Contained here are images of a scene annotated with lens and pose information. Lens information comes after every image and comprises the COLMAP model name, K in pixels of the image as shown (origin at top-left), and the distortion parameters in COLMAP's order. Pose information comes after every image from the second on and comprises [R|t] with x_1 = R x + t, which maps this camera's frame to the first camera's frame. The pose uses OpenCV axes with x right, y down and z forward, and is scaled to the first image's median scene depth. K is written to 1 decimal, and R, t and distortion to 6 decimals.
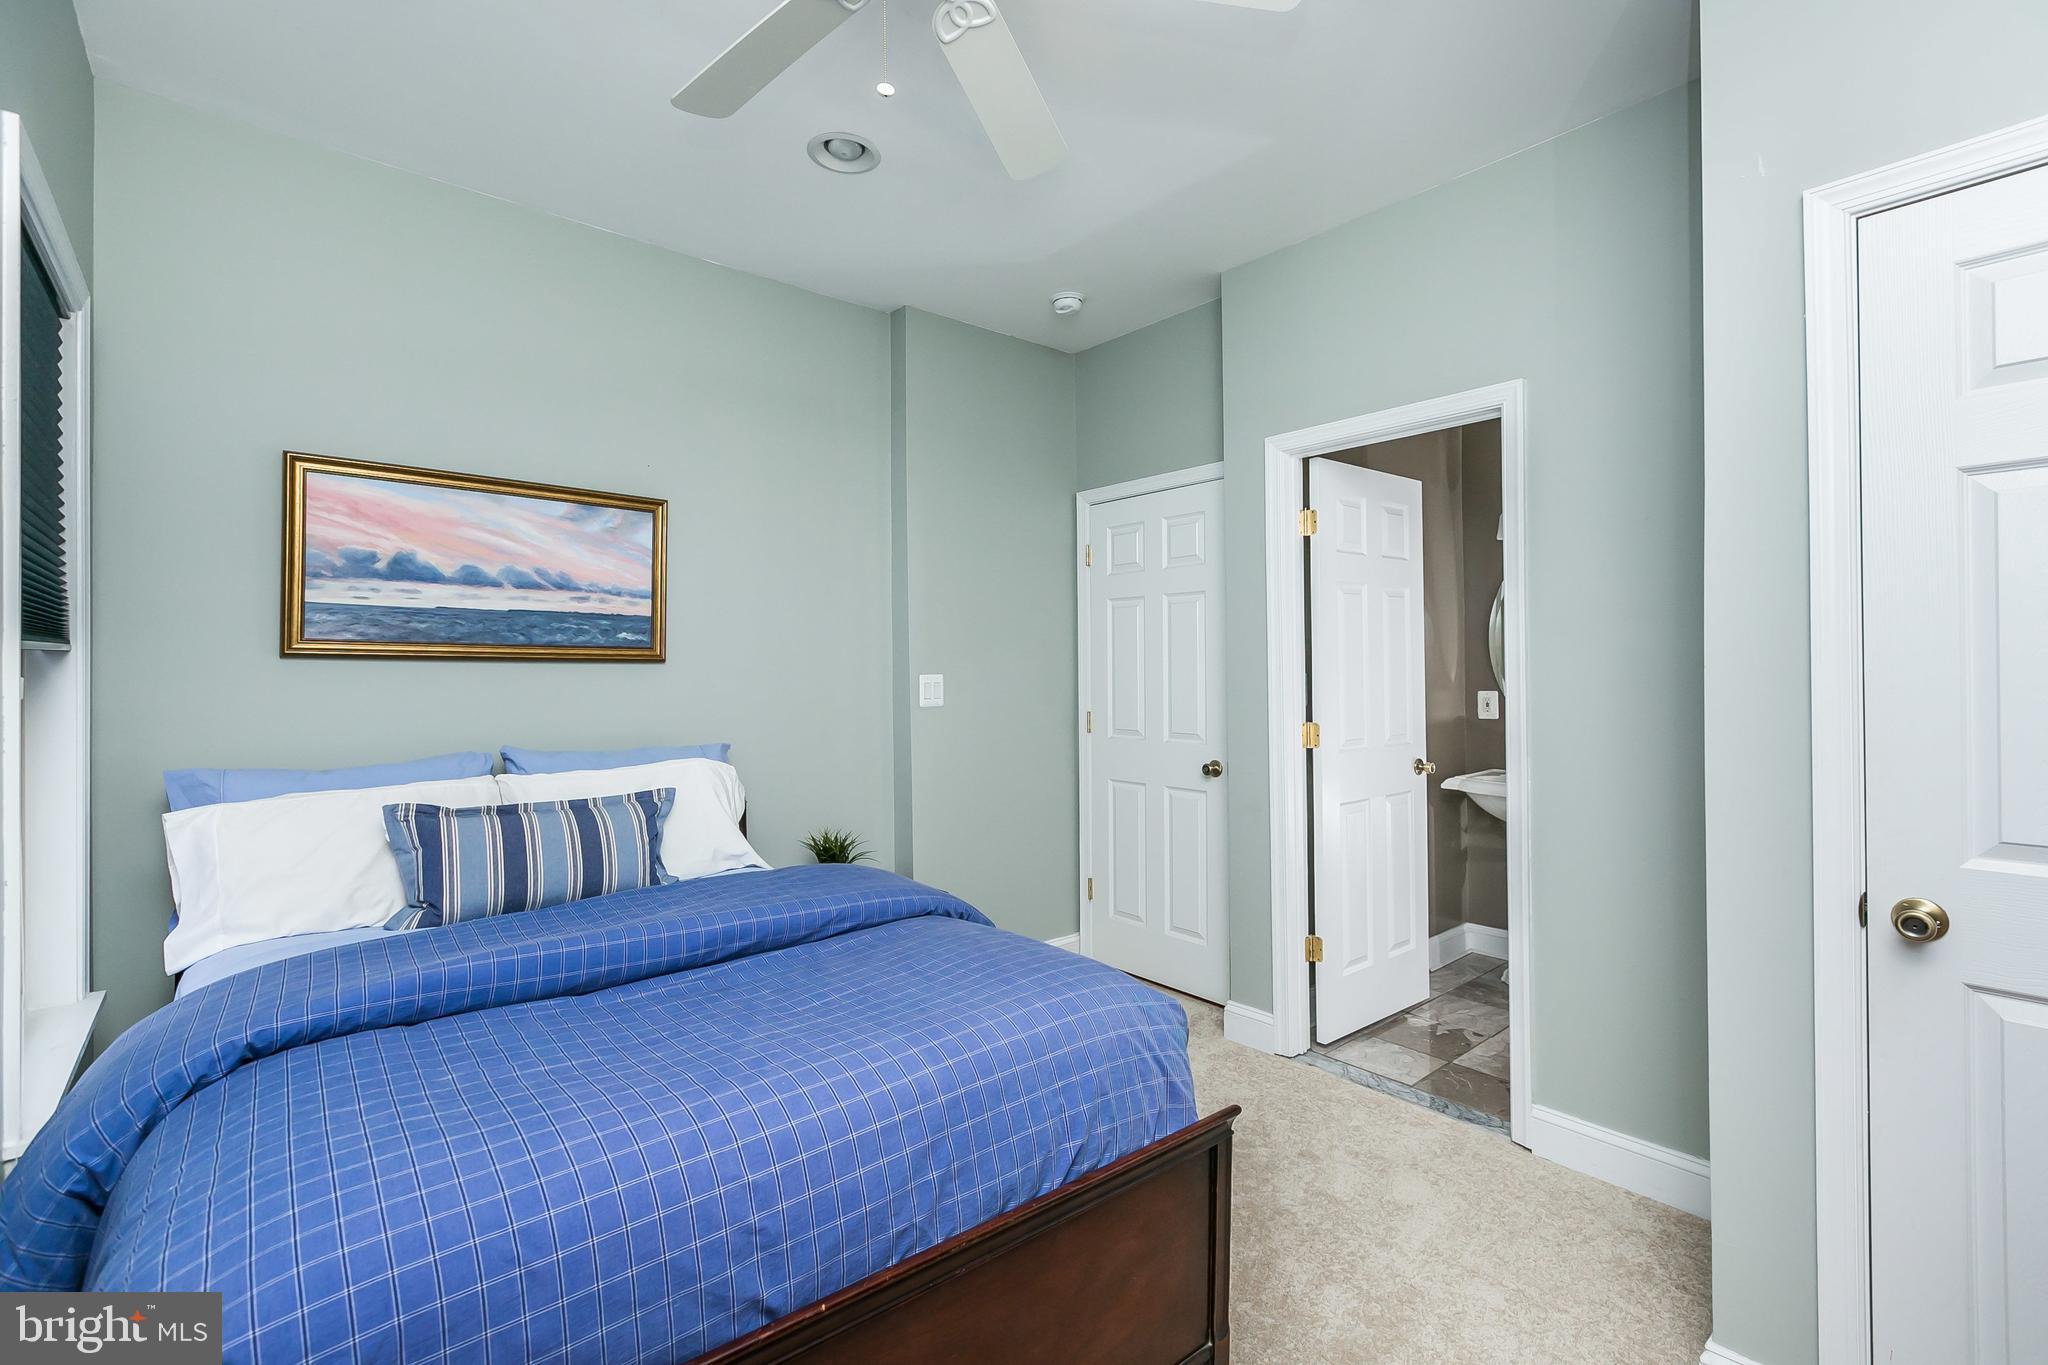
lens RADIAL K [[939.9, 0, 1010.5], [0, 939.9, 676.6], [0, 0, 1]] dist [-0.001194, -0.001247]
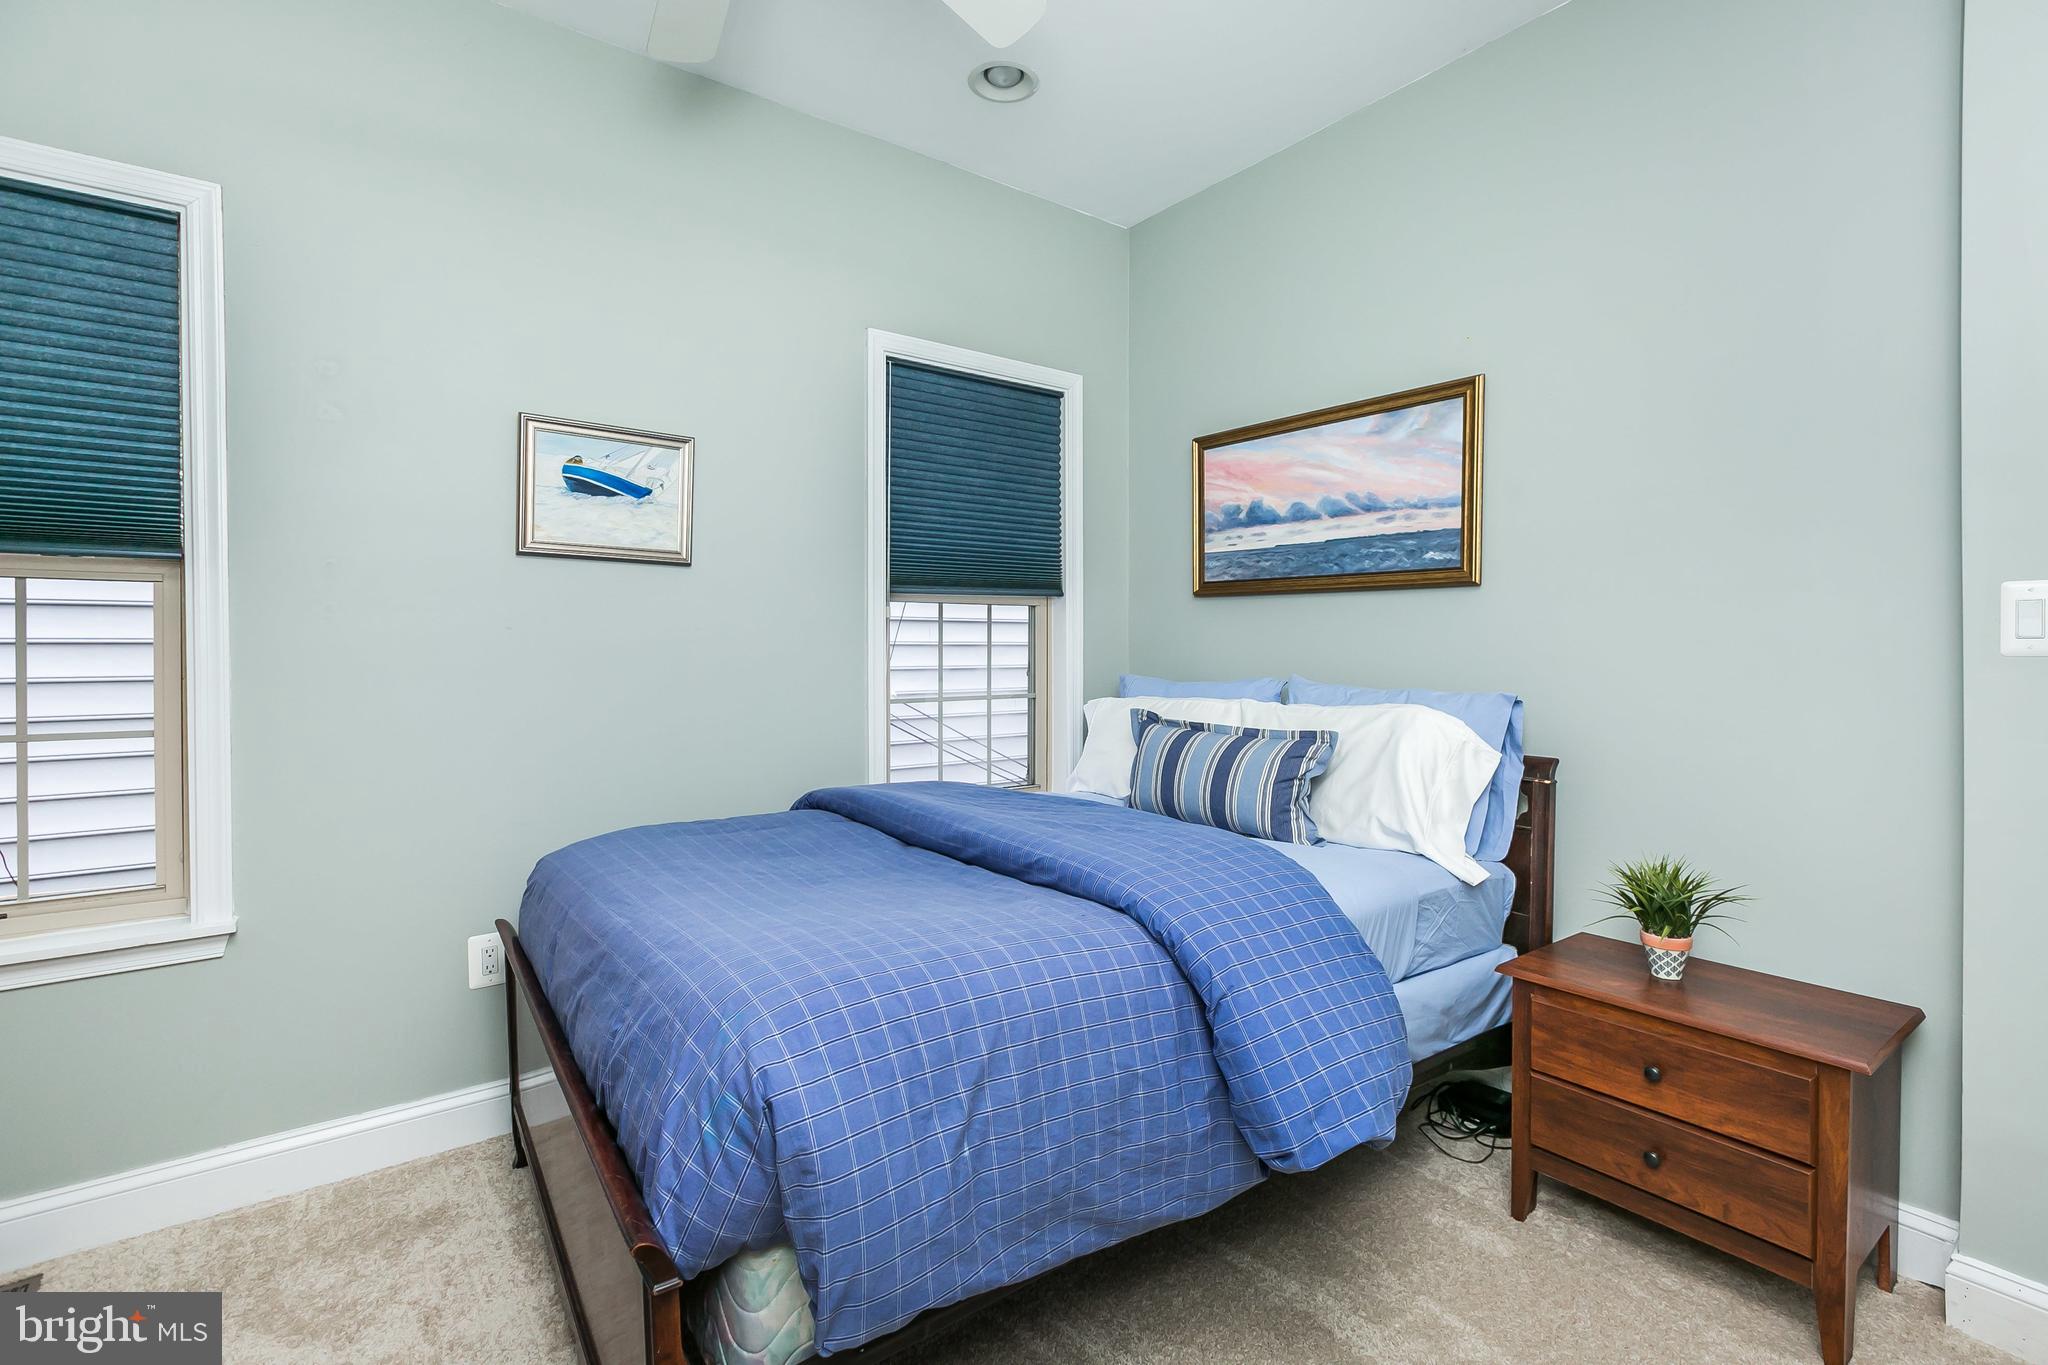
lens RADIAL K [[939.9, 0, 1026.5], [0, 939.9, 682.1], [0, 0, 1]] dist [-0.001194, -0.001247]
pose [[-0.065276, 0.045606, -0.996825, 0.477046], [0.000723, 0.998957, 0.045656, 0.032461], [0.997867, 0.002259, -0.065241, 0.730283]]
